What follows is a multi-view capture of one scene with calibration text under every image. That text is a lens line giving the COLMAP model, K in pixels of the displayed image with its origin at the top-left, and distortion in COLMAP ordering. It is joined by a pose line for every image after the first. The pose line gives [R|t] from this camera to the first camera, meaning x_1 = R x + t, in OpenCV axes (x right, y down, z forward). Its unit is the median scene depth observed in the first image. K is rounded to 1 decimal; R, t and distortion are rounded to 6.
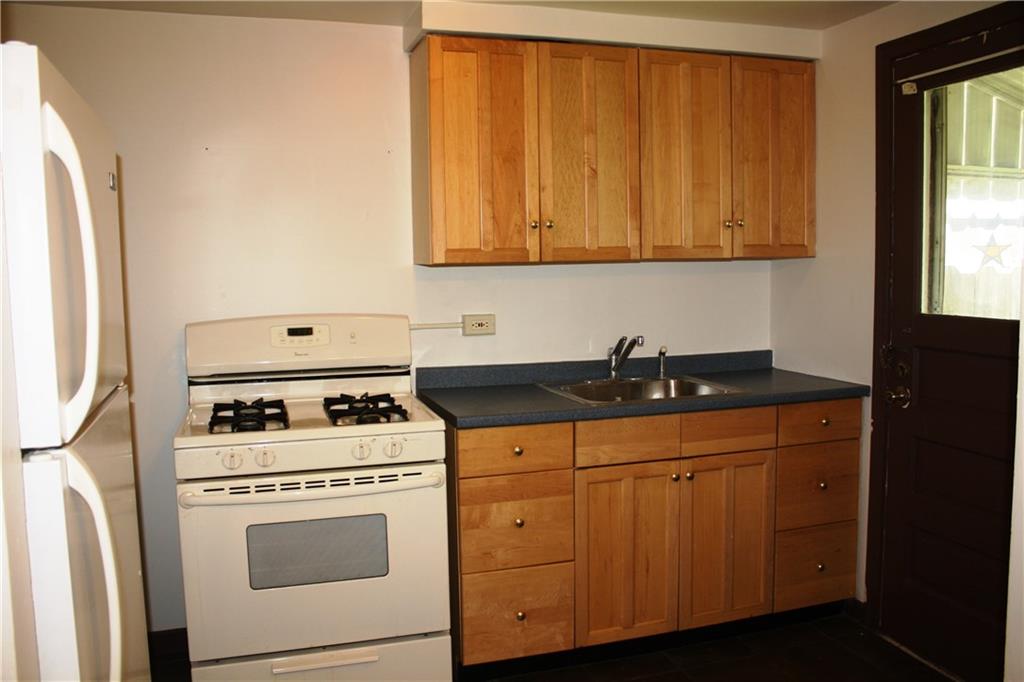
lens RADIAL K [[861.1, 0, 510.7], [0, 861.1, 335.1], [0, 0, 1]] dist [-0.143868, 0.109969]
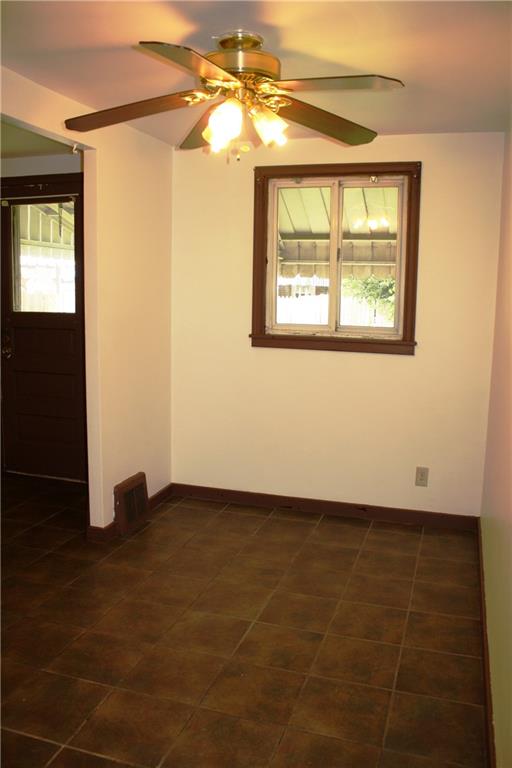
lens RADIAL K [[645.8, 0, 252.2], [0, 645.8, 387.1], [0, 0, 1]] dist [-0.143868, 0.109969]
pose [[0.587915, -0.099765, 0.802747, -0.436531], [0.043849, 0.994837, 0.091523, 0.042039], [-0.807733, -0.018609, 0.589254, -0.410672]]
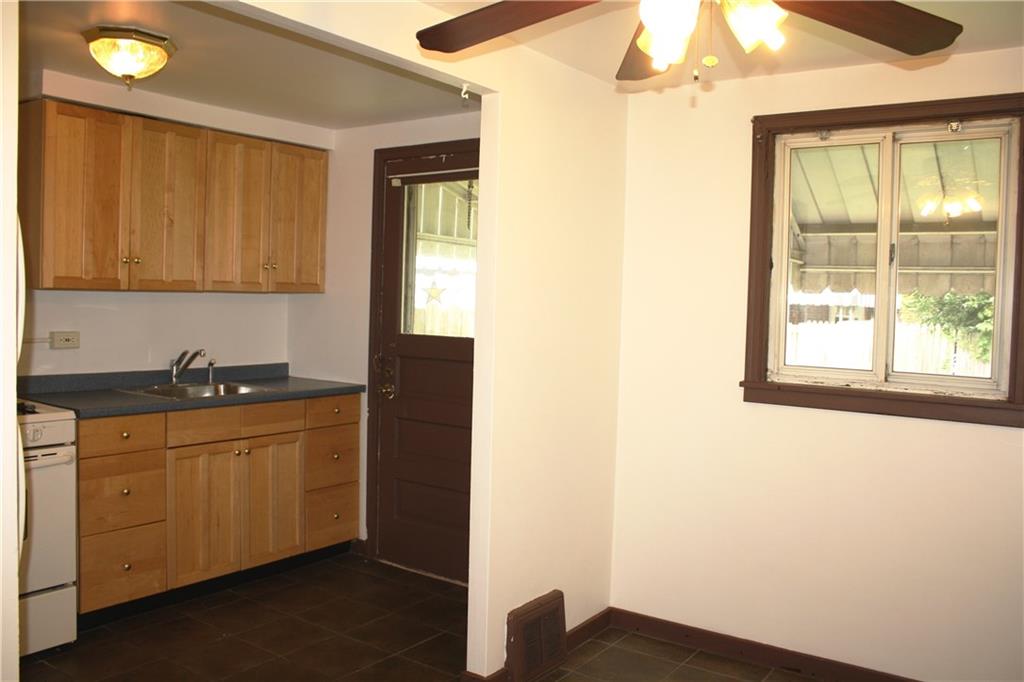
lens RADIAL K [[861.1, 0, 513.4], [0, 861.1, 341.4], [0, 0, 1]] dist [-0.143868, 0.109969]
pose [[0.800405, 0.008719, 0.599397, -0.252206], [0.010513, 0.999536, -0.028578, 0.032103], [-0.599368, 0.029176, 0.799942, -0.322993]]
